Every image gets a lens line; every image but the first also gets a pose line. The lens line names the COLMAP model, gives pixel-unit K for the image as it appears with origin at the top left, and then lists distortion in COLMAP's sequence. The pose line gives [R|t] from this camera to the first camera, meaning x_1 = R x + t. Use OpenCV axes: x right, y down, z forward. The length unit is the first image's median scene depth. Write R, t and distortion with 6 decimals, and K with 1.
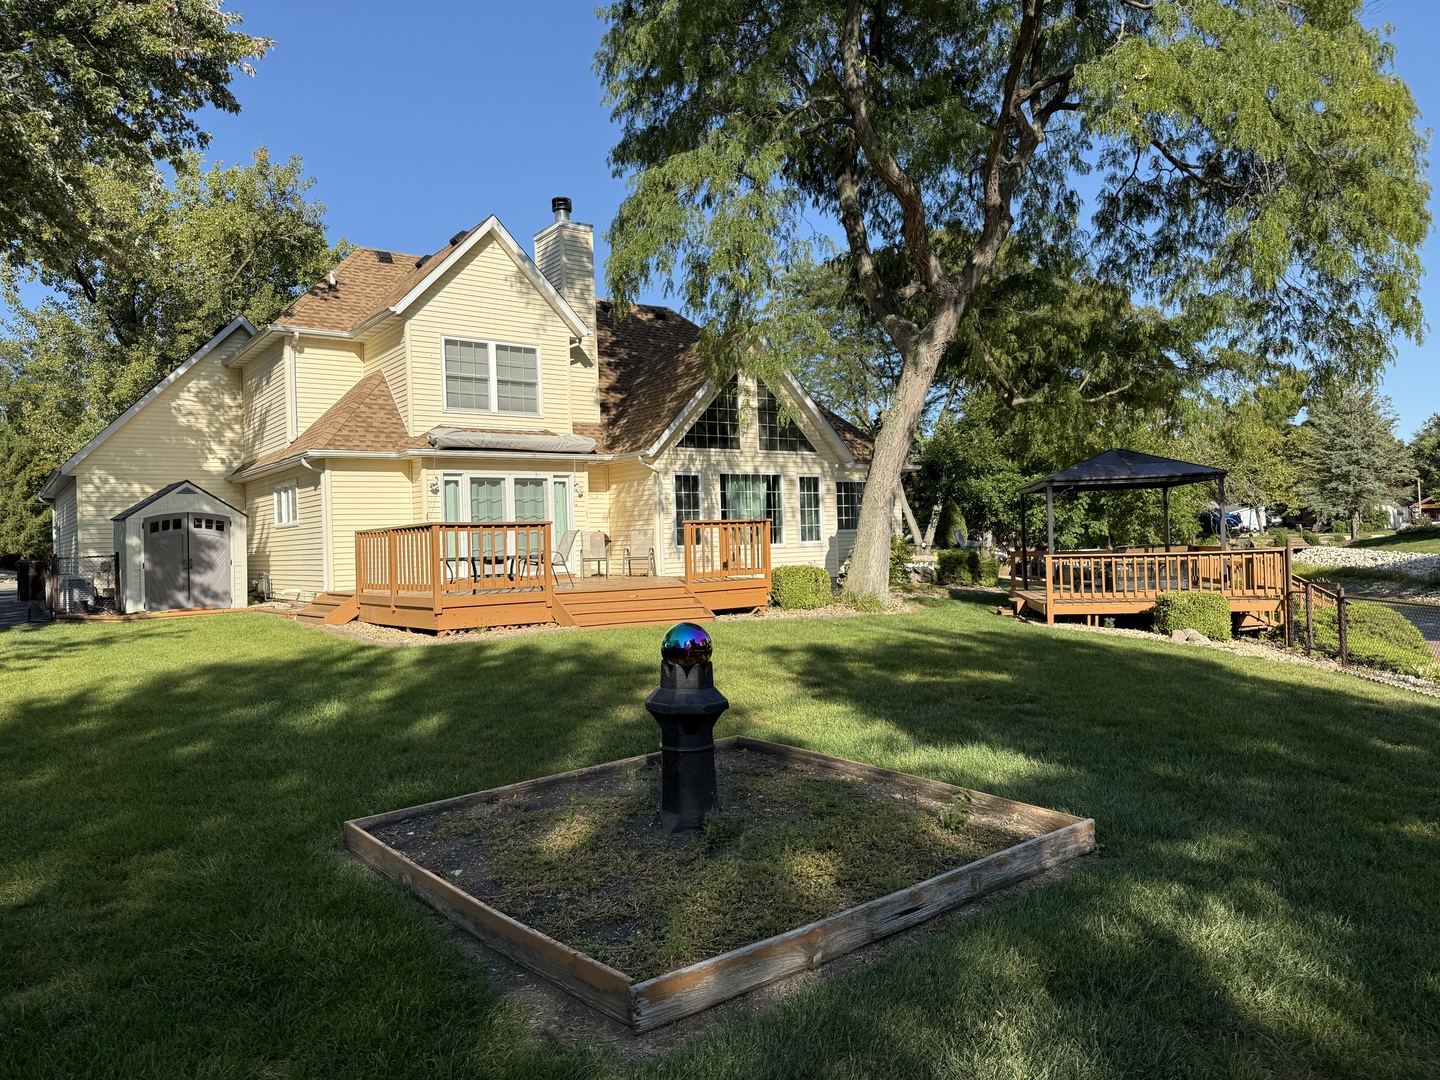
lens RADIAL K [[969.3, 0, 720.0], [0, 969.3, 540.0], [0, 0, 1]] dist [0.028477, -0.069367]
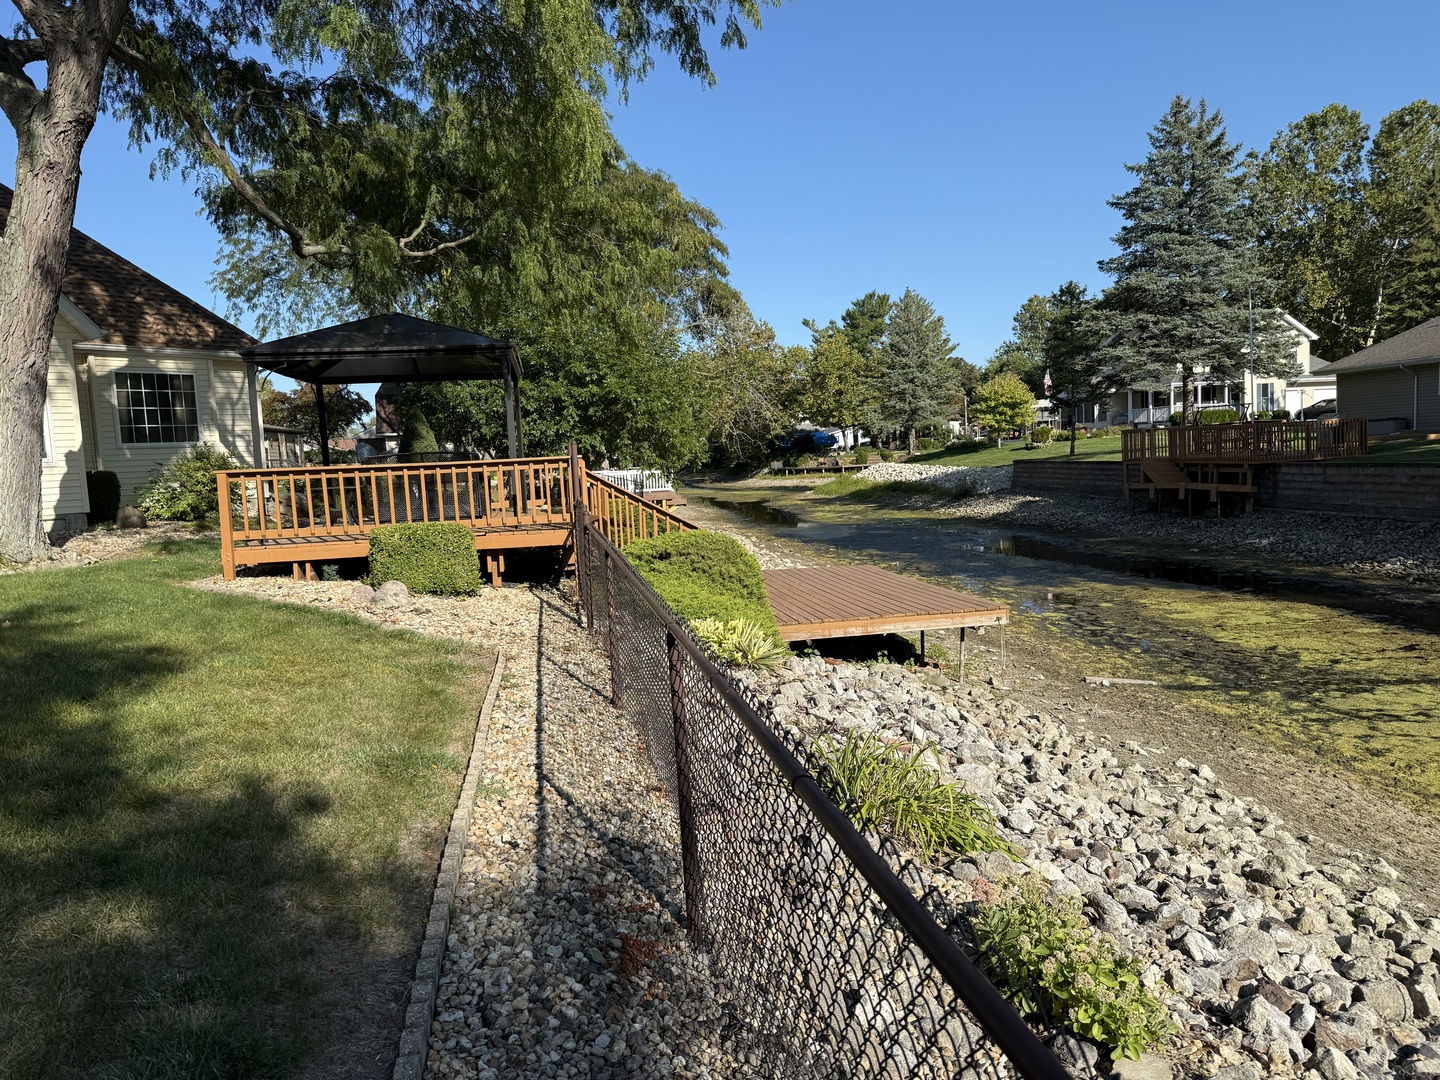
lens RADIAL K [[969.3, 0, 720.0], [0, 969.3, 540.0], [0, 0, 1]] dist [0.028477, -0.069367]
pose [[0.940967, -0.045527, 0.335423, 0.338015], [0.020214, 0.996703, 0.078578, 0.014591], [-0.337895, -0.067159, 0.938785, 0.246682]]
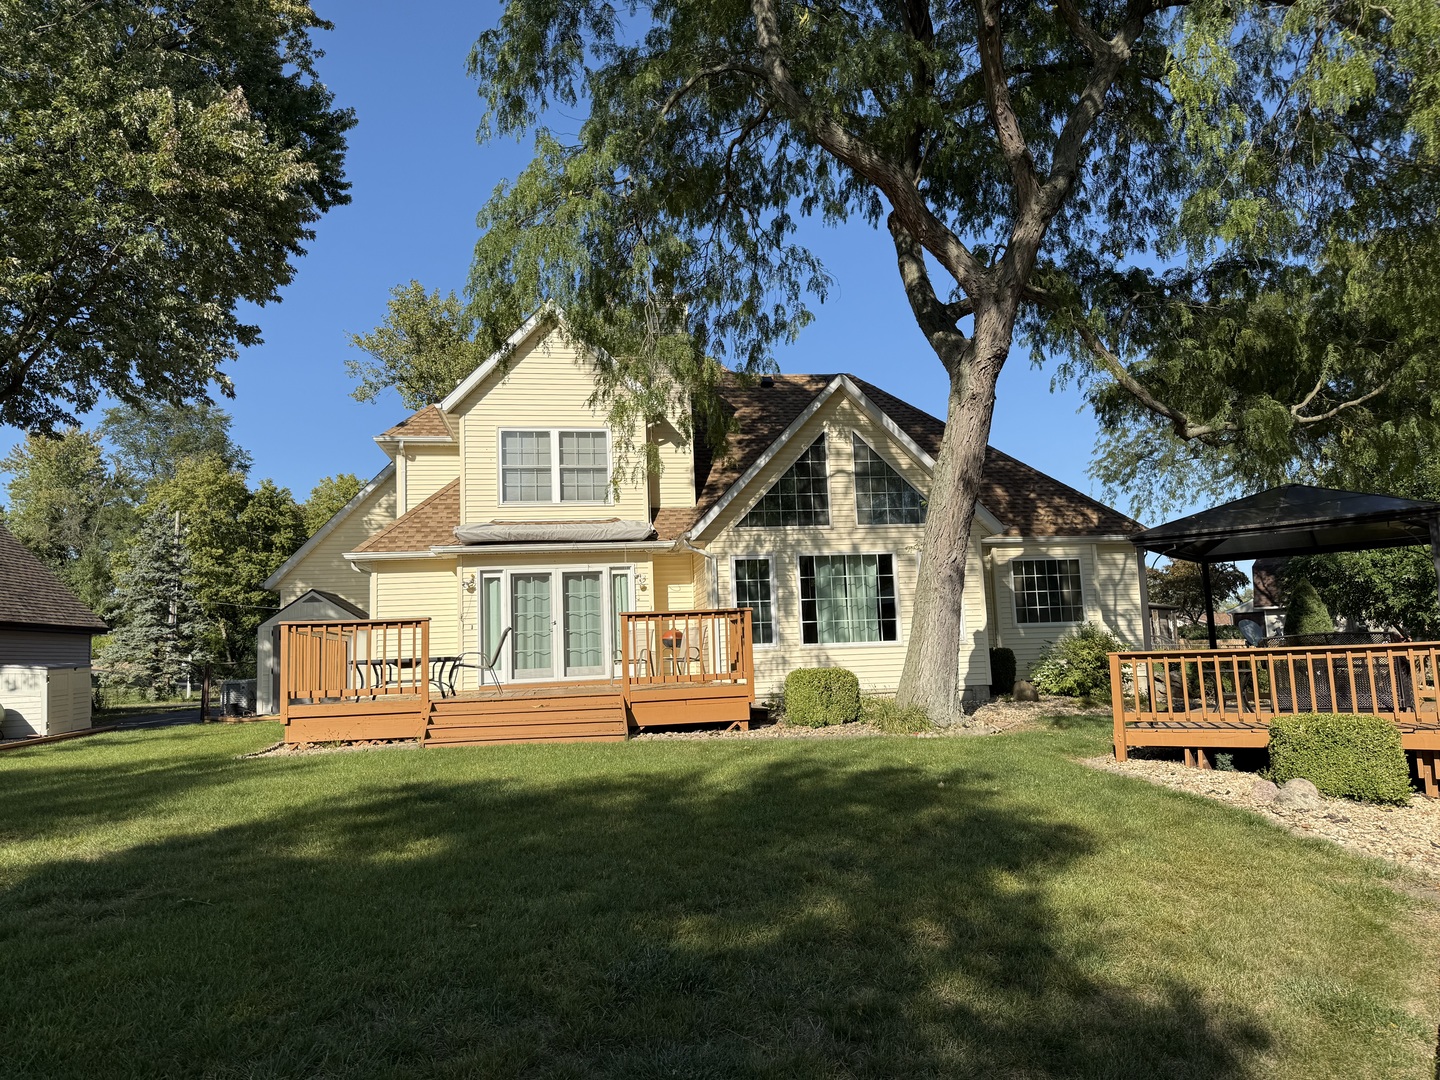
lens RADIAL K [[969.3, 0, 720.0], [0, 969.3, 540.0], [0, 0, 1]] dist [0.028477, -0.069367]
pose [[0.887377, -0.062674, -0.456766, 0.320945], [0.014402, 0.994002, -0.108412, 0.006883], [0.460820, 0.089624, 0.882957, 0.244483]]
